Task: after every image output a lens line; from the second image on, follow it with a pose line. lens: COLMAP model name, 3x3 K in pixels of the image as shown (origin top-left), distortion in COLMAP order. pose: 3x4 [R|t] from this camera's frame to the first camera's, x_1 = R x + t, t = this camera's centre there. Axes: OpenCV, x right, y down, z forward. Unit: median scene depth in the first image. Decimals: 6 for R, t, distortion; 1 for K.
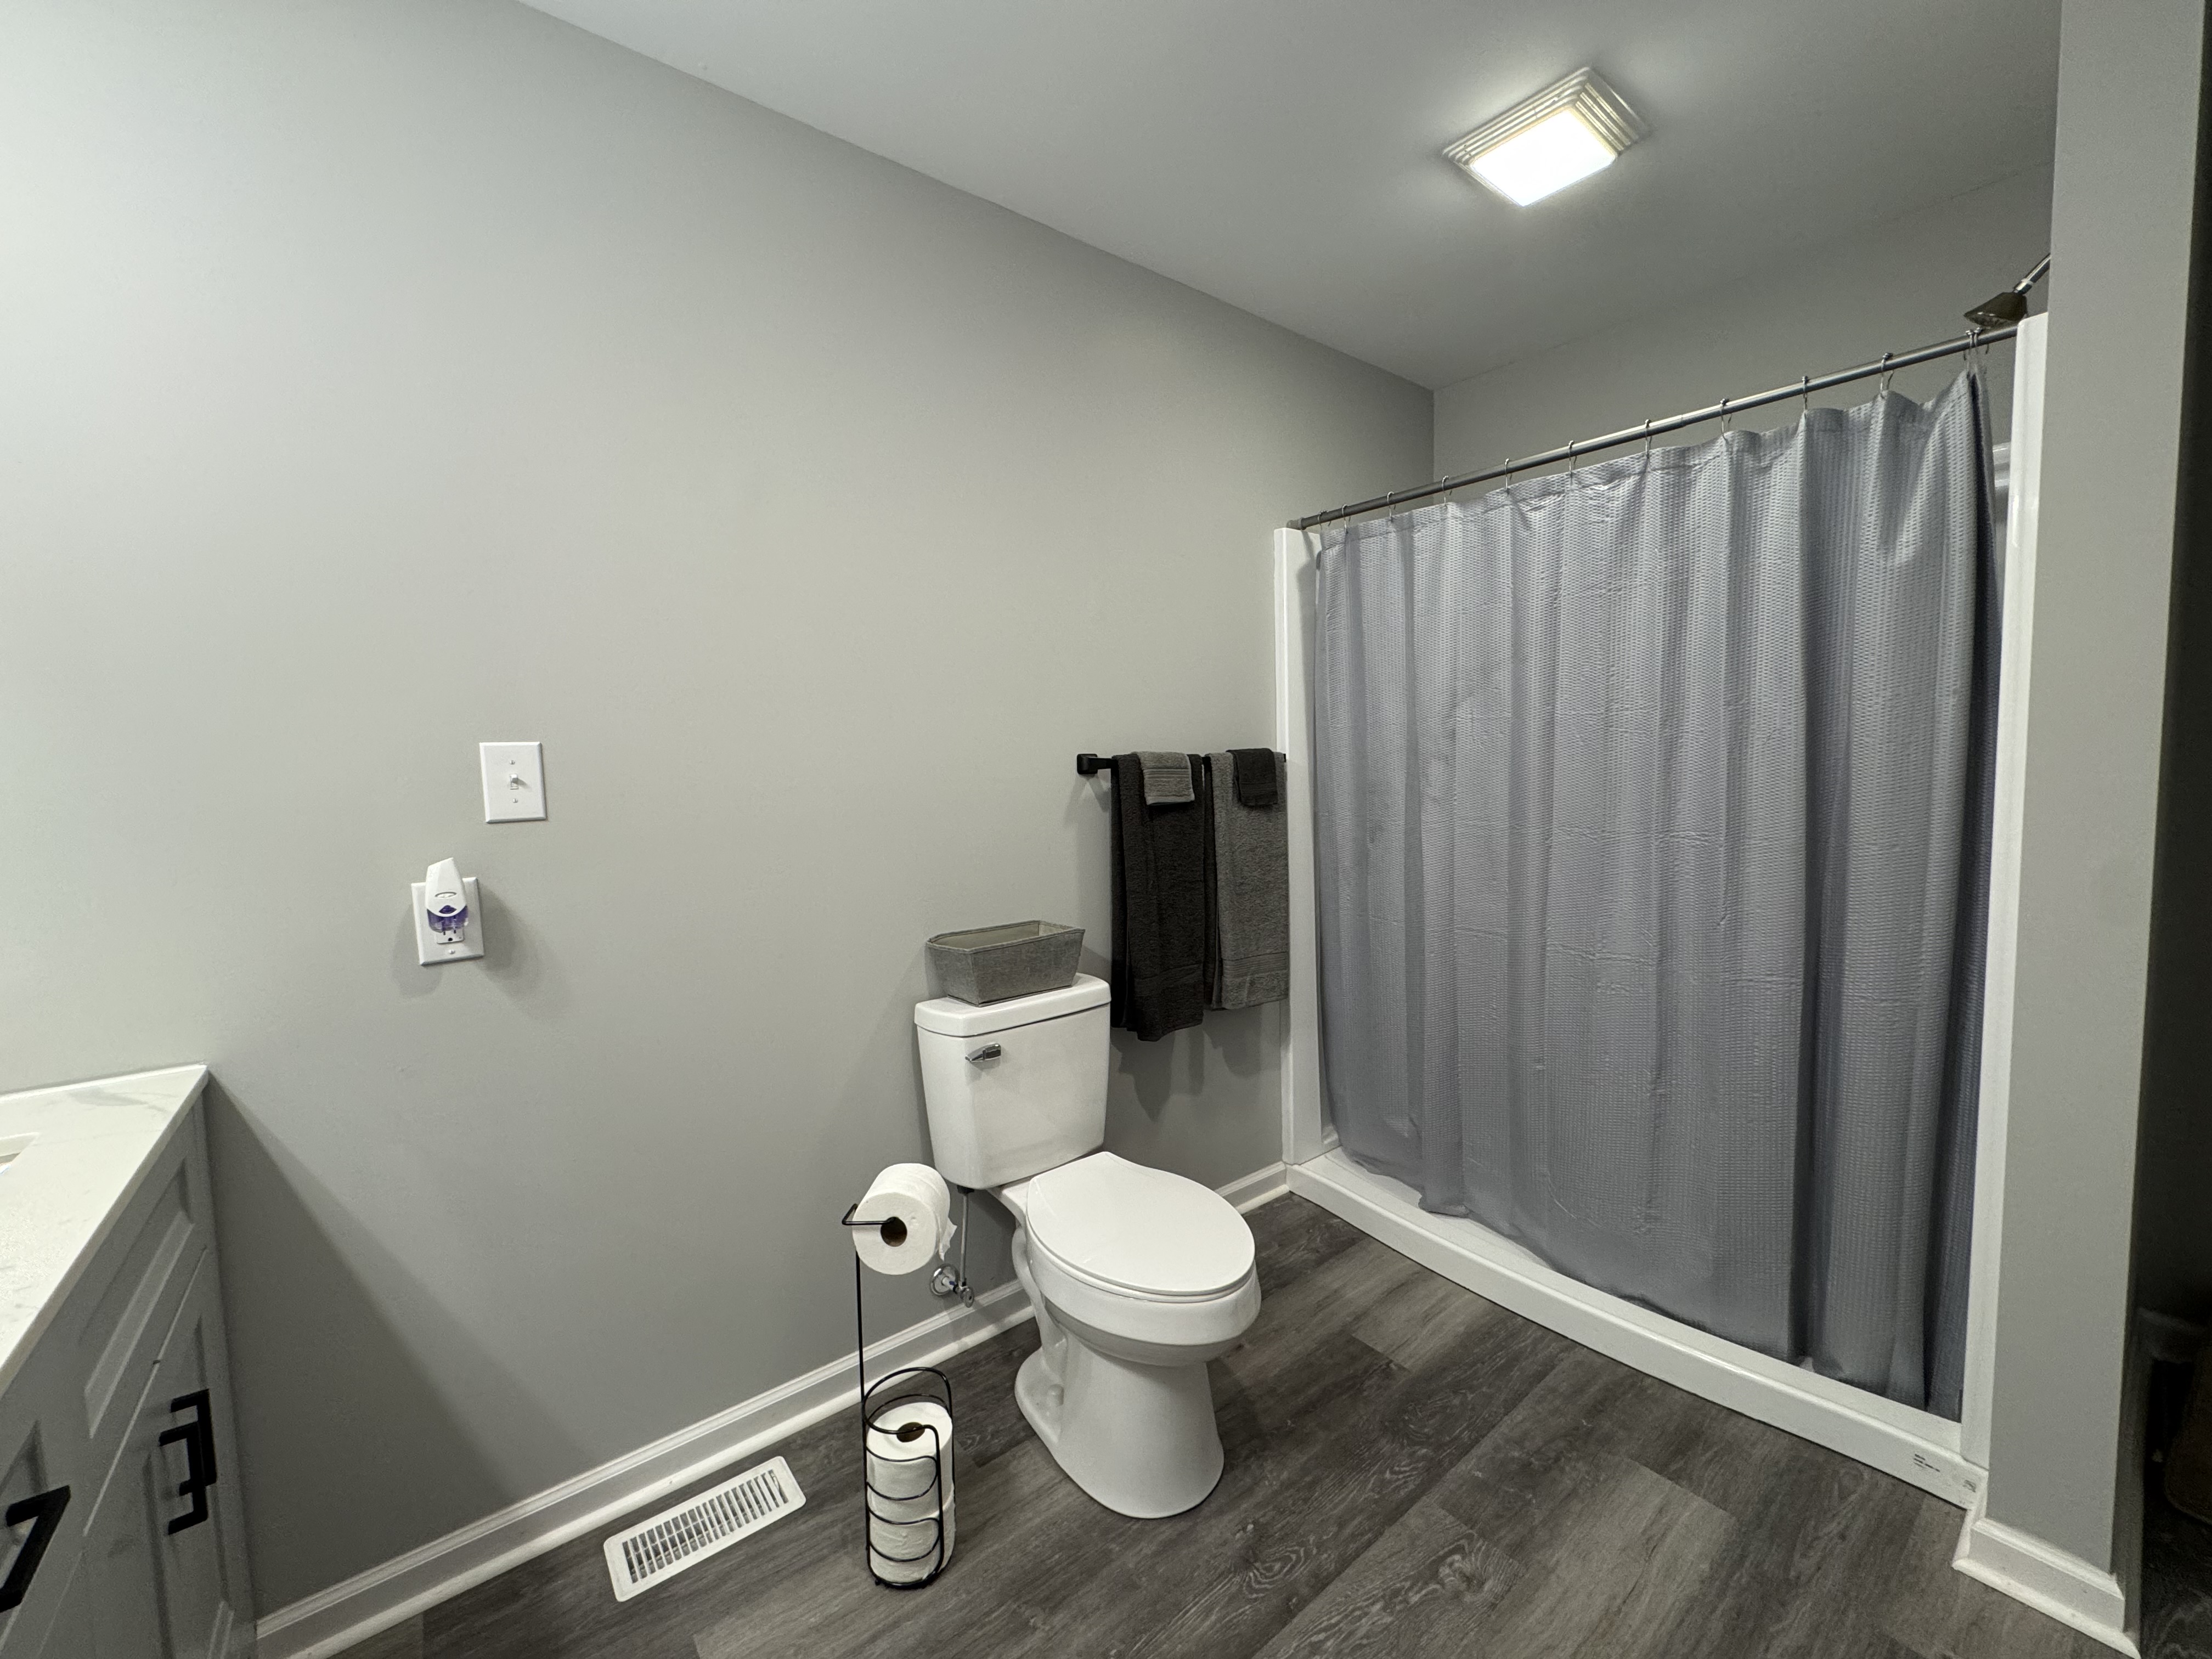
lens RADIAL K [[883.8, 0, 1108.2], [0, 883.8, 826.3], [0, 0, 1]] dist [-0.001968, 0.000271]
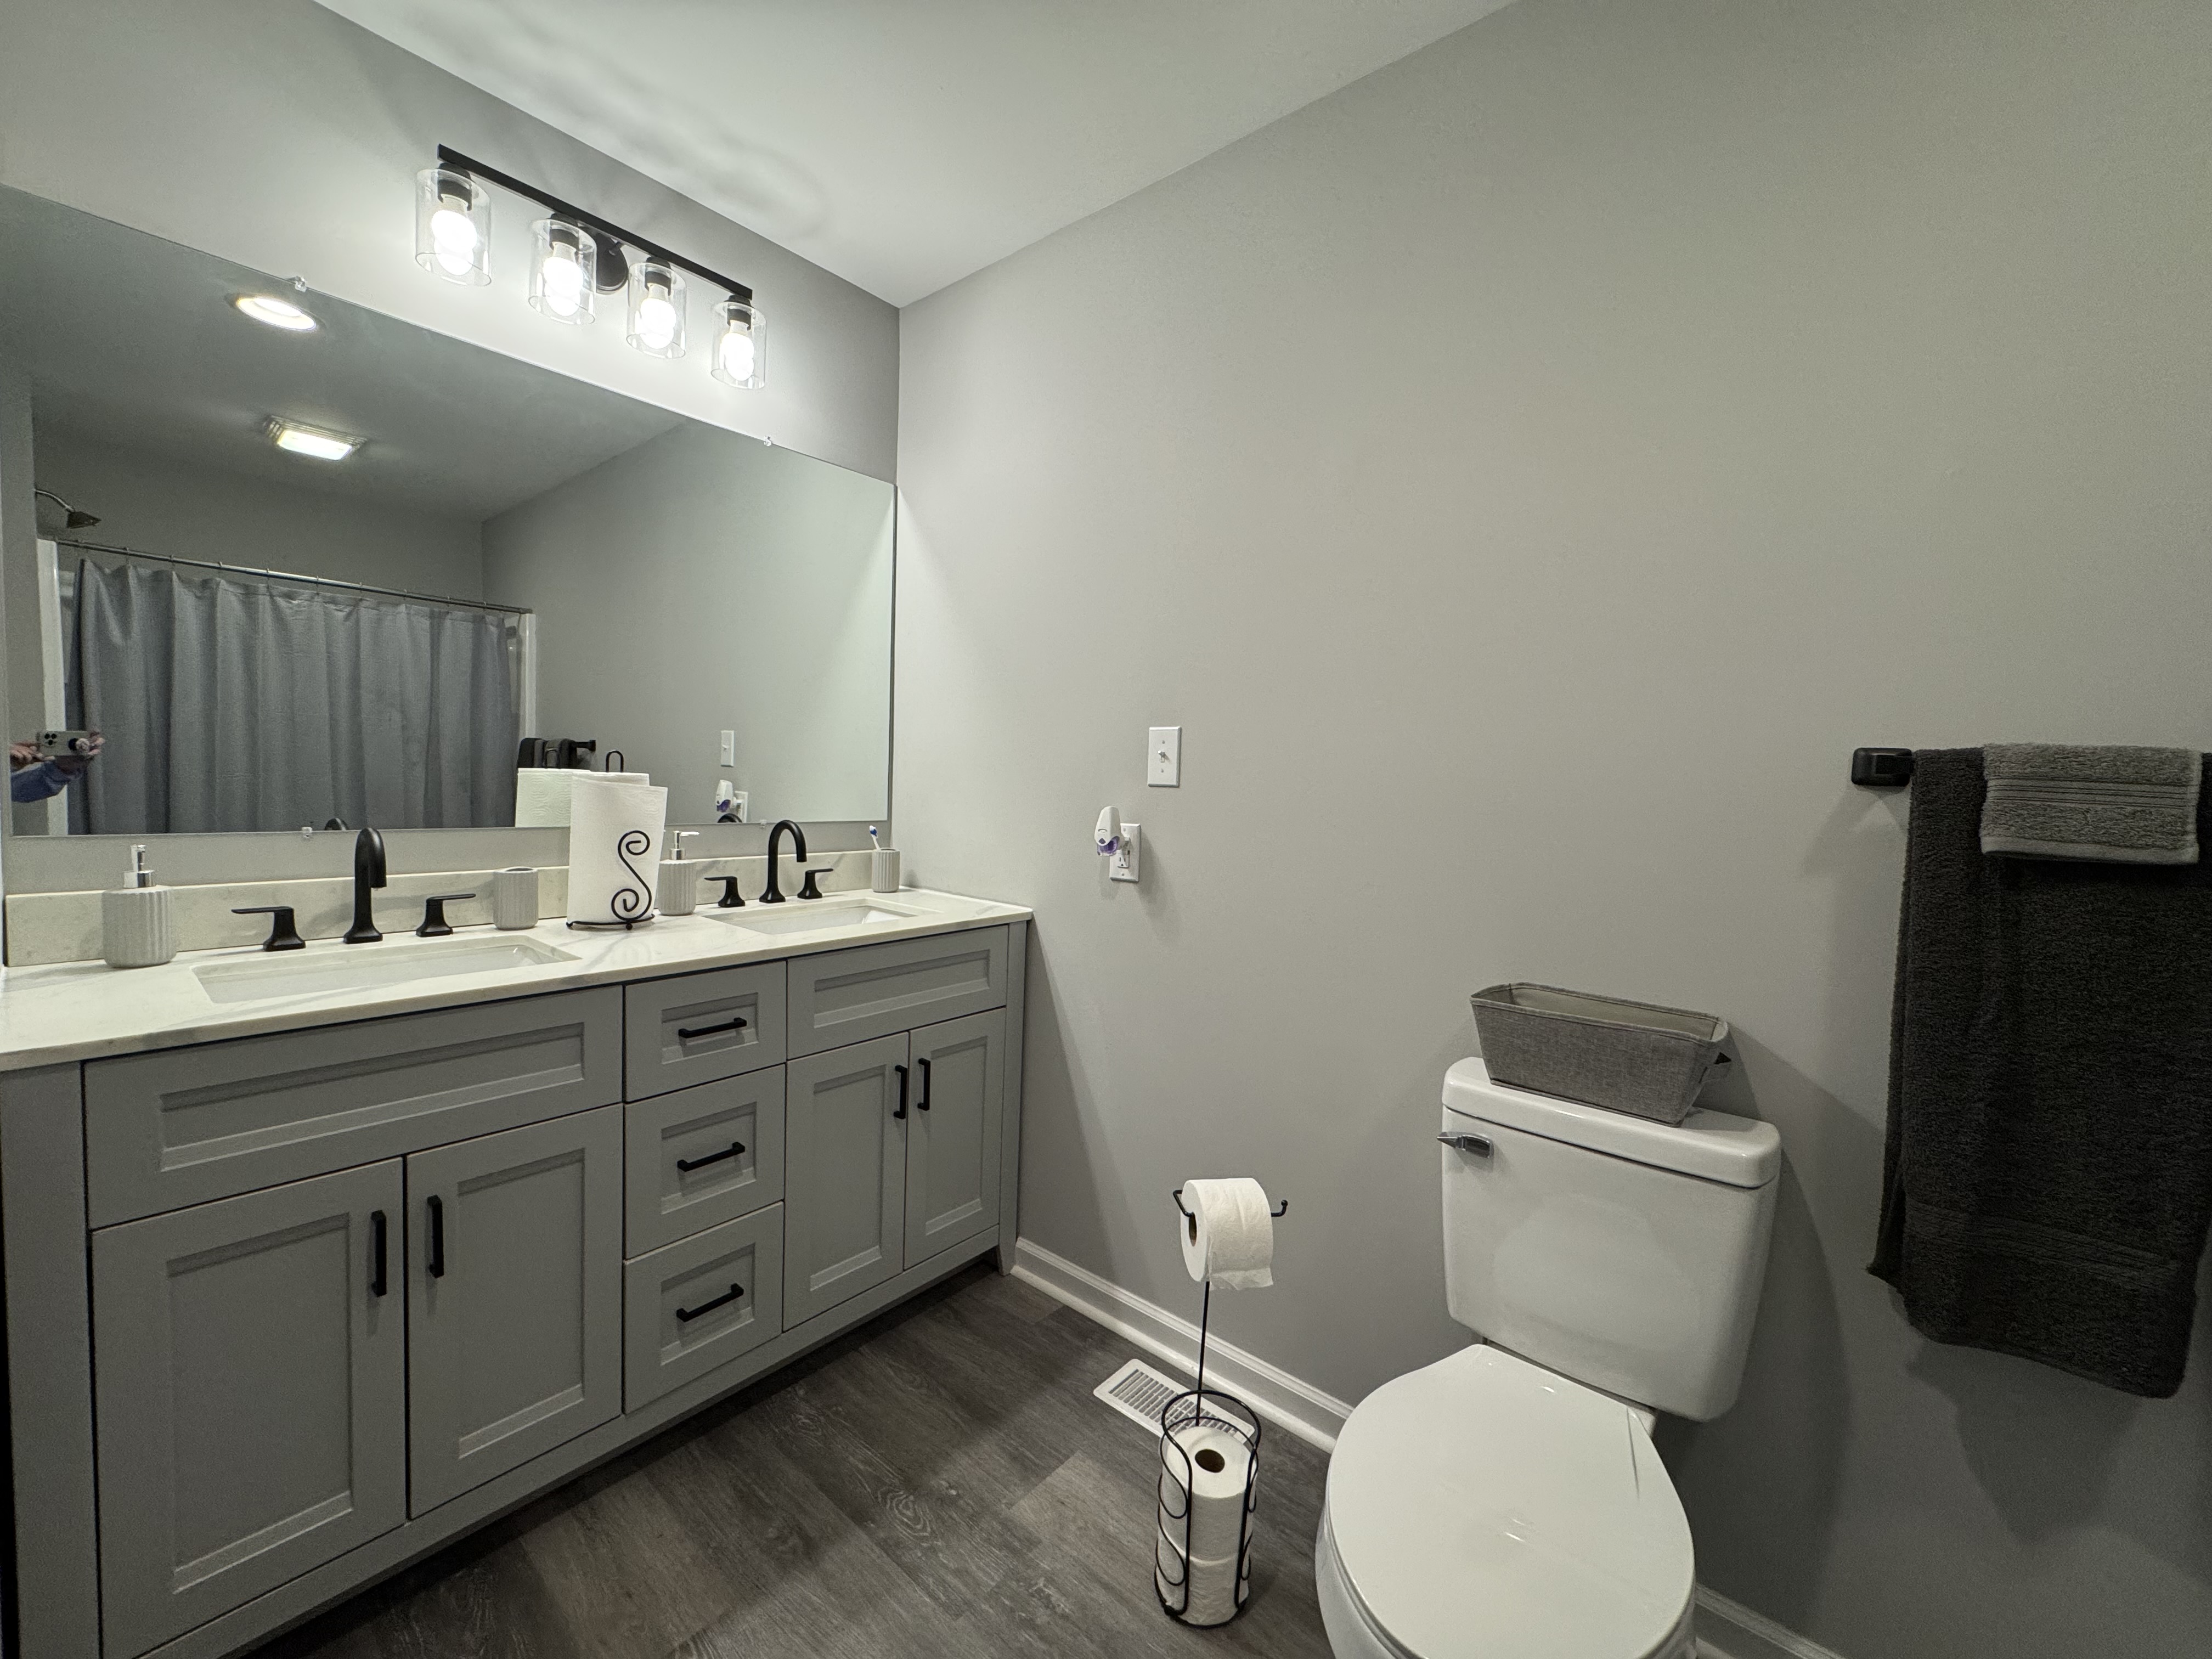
lens RADIAL K [[883.8, 0, 1108.2], [0, 883.8, 826.3], [0, 0, 1]] dist [-0.001968, 0.000271]
pose [[0.206003, 0.088089, -0.974578, 0.599947], [-0.115221, 0.991195, 0.065236, -0.023135], [0.971744, 0.098853, 0.214339, 0.631400]]
